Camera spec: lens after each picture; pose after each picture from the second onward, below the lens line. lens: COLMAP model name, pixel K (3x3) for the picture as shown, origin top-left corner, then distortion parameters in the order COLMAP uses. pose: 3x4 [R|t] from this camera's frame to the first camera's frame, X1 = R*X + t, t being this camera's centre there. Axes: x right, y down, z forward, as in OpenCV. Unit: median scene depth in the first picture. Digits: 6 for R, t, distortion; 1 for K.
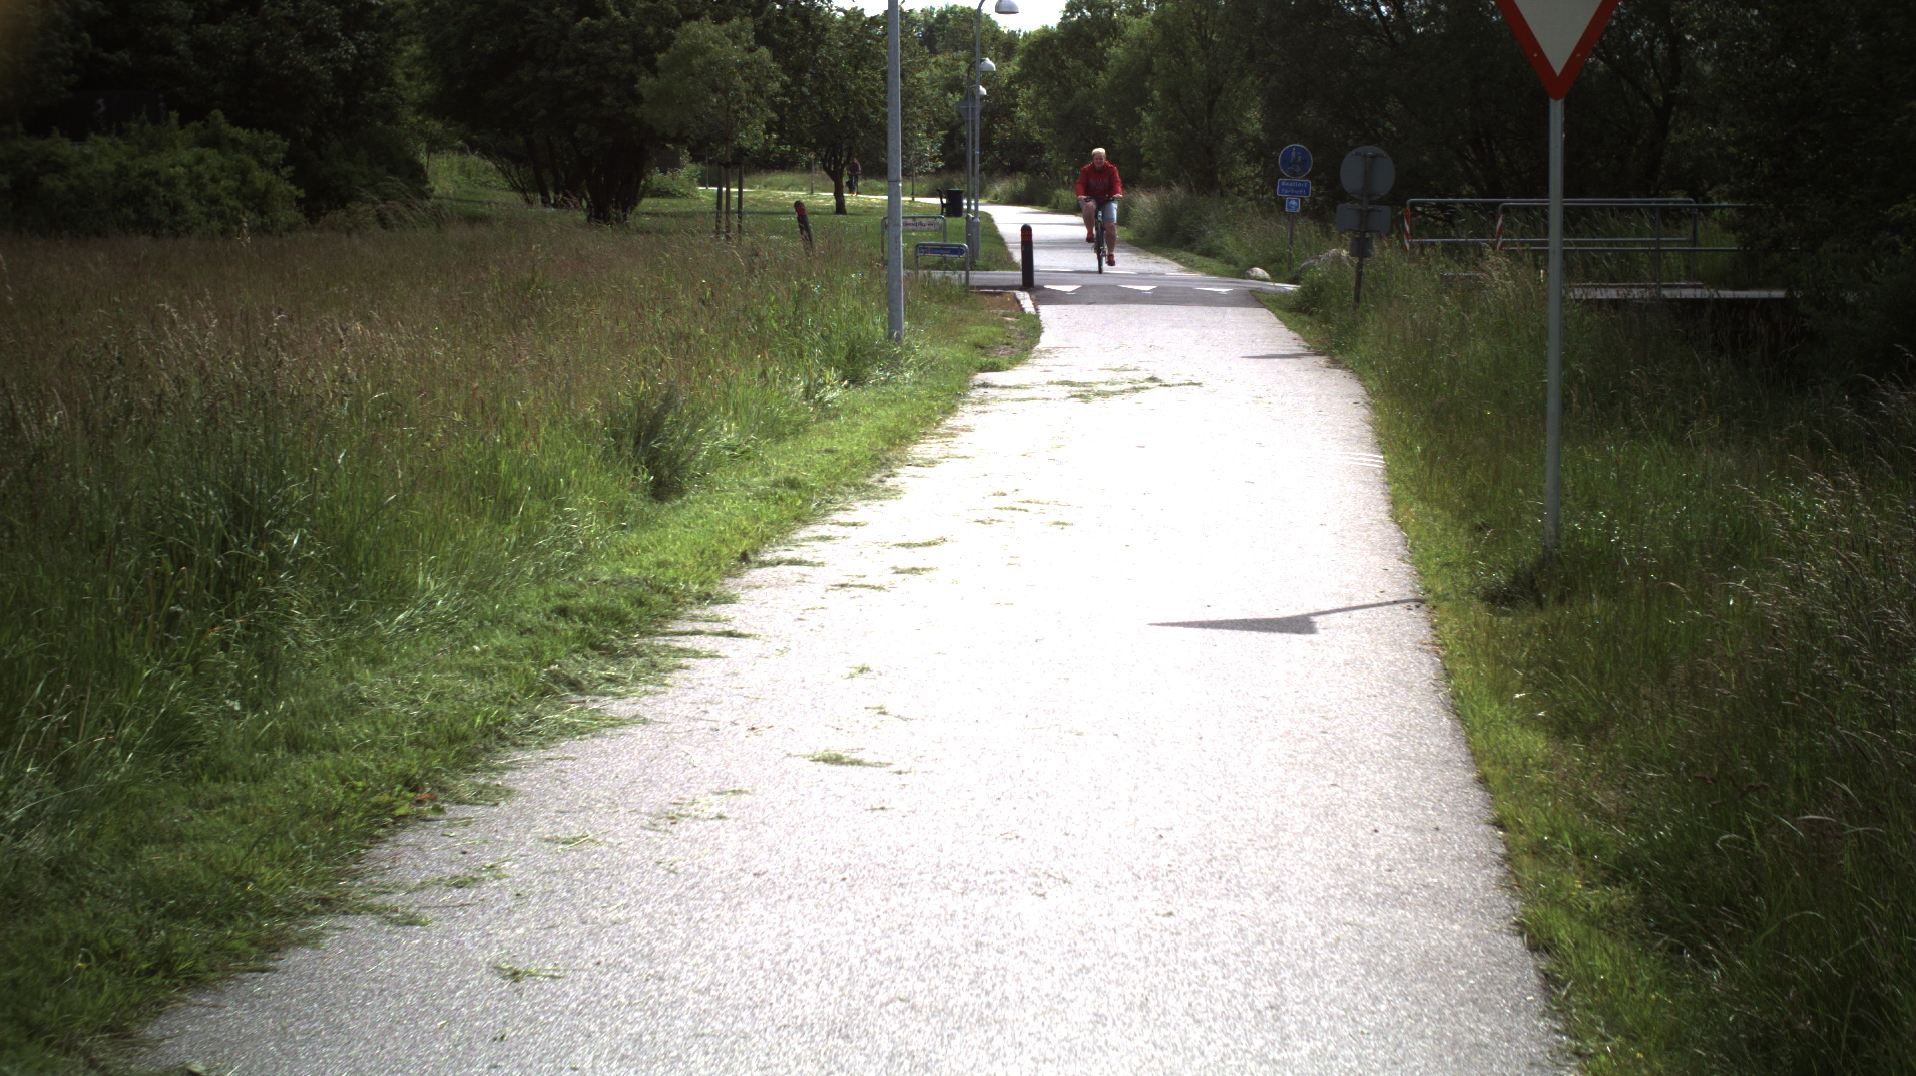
lens RADIAL K [[3235.9, 0, 961.5], [0, 3235.9, 535.0], [0, 0, 1]] dist [-0.268742, 0.000000]
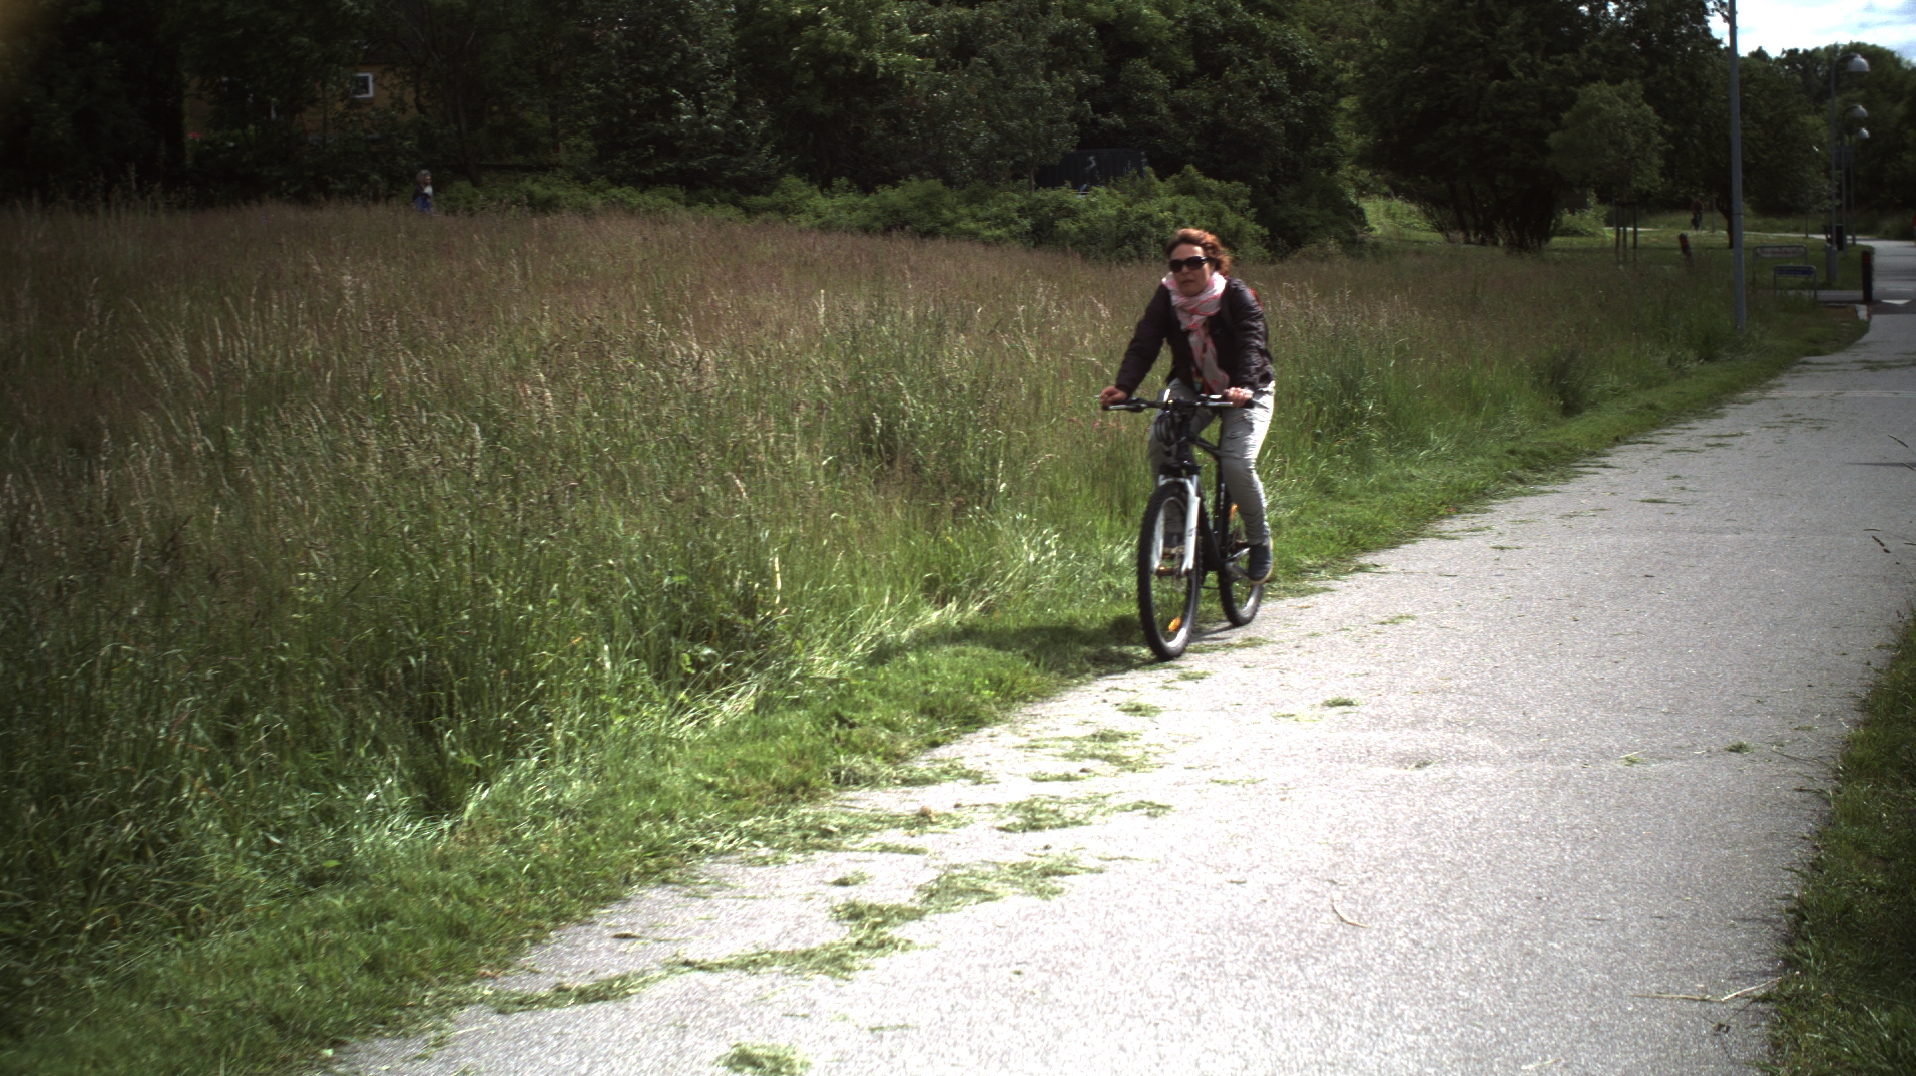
lens RADIAL K [[3235.9, 0, 945.9], [0, 3235.9, 531.9], [0, 0, 1]] dist [-0.268742, 0.000000]
pose [[0.959259, -0.000894, -0.282525, 0.031204], [-0.003210, 0.999896, -0.014064, 0.037430], [0.282508, 0.014398, 0.959157, -0.319160]]
